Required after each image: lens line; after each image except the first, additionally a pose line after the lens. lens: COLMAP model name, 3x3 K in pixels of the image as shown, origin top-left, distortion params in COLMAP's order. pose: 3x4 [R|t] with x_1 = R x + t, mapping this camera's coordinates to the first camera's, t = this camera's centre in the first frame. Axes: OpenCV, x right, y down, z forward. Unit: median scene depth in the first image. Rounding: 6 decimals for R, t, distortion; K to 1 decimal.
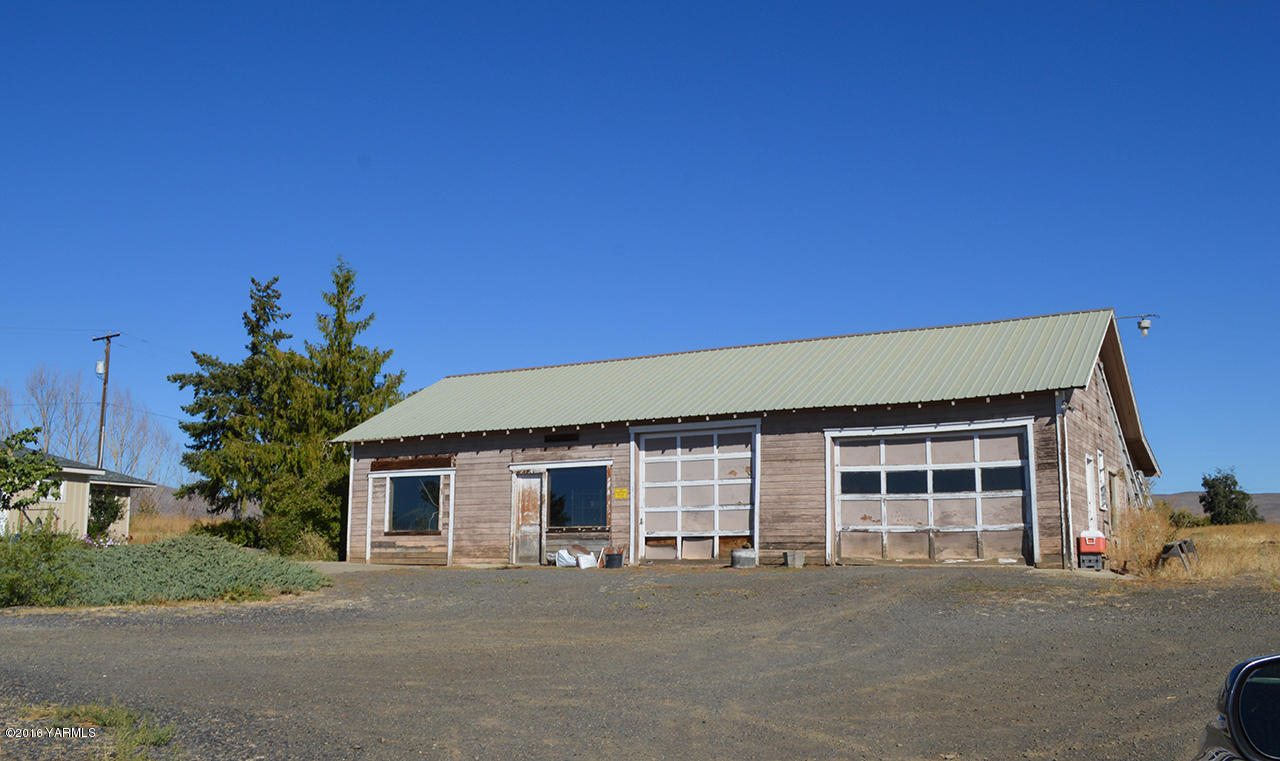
lens RADIAL K [[1172.5, 0, 640.1], [0, 1172.5, 382.0], [0, 0, 1]] dist [-0.057199, 0.000000]
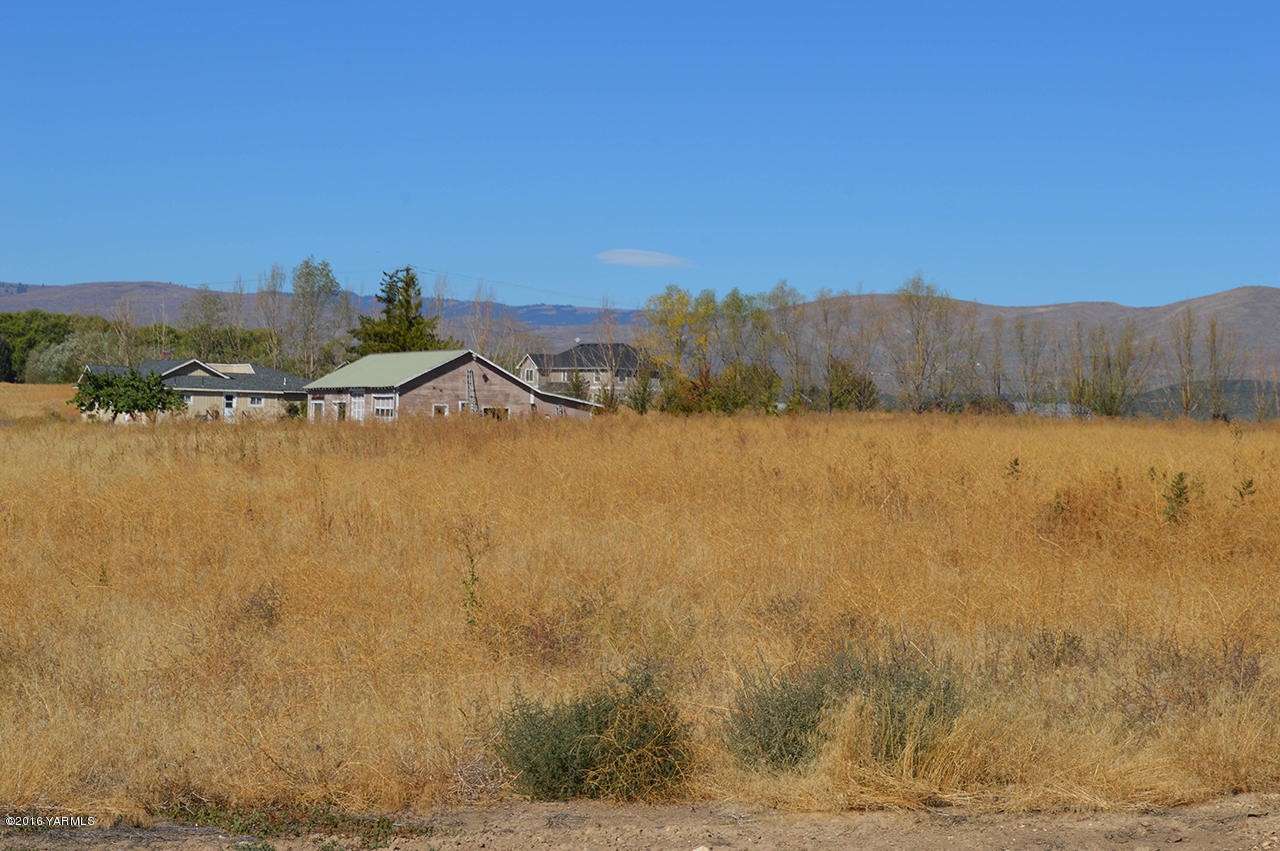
lens RADIAL K [[3036.1, 0, 639.7], [0, 3036.1, 424.6], [0, 0, 1]] dist [0.050485, 0.000000]
pose [[0.809248, 0.017145, -0.587217, 4.938169], [0.065345, 0.990744, 0.118979, -0.712423], [0.583821, -0.134655, 0.800638, -4.515613]]
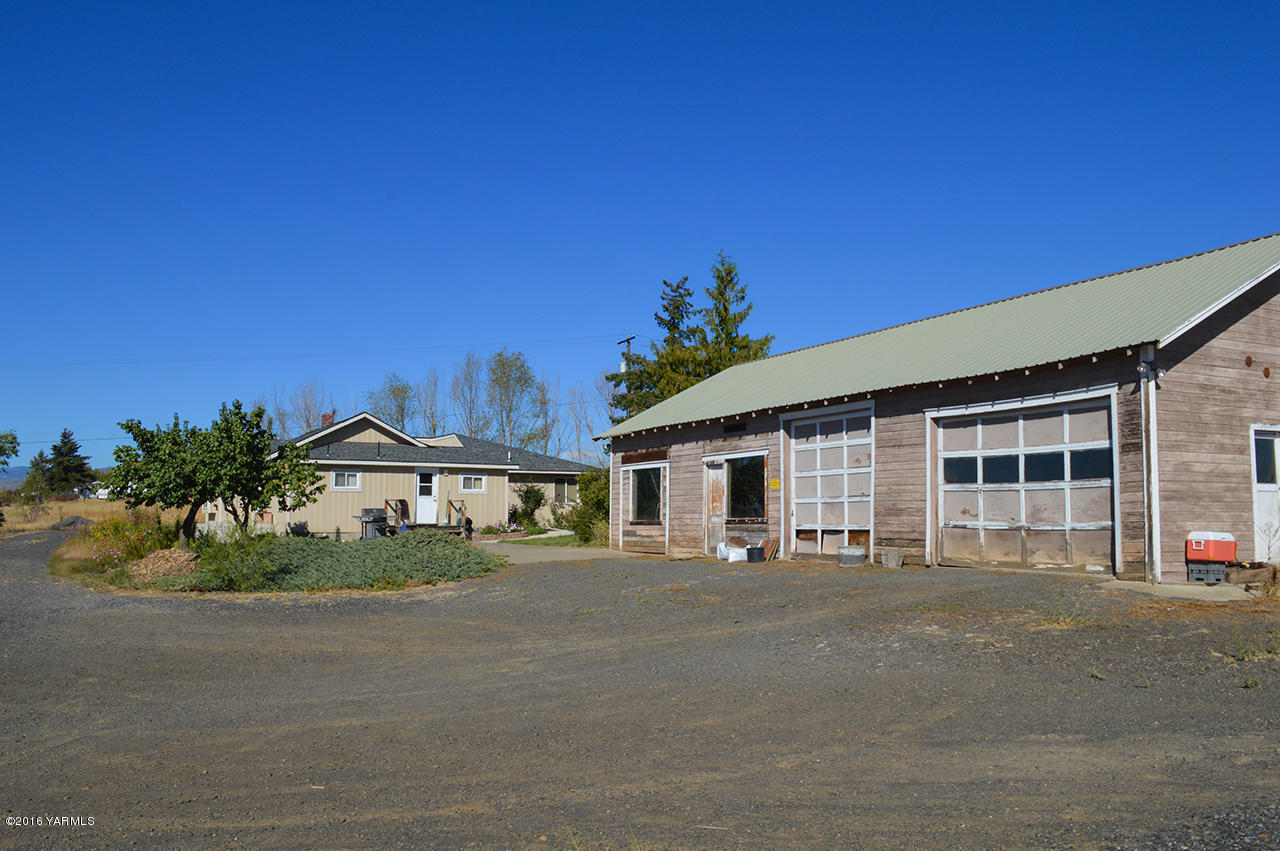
lens RADIAL K [[1120.0, 0, 640.3], [0, 1120.0, 424.4], [0, 0, 1]] dist [-0.045605, 0.008298]
pose [[0.842341, -0.051152, -0.536512, 0.397377], [0.086912, 0.995349, 0.041557, -0.001171], [0.531891, -0.081635, 0.842869, 0.179730]]
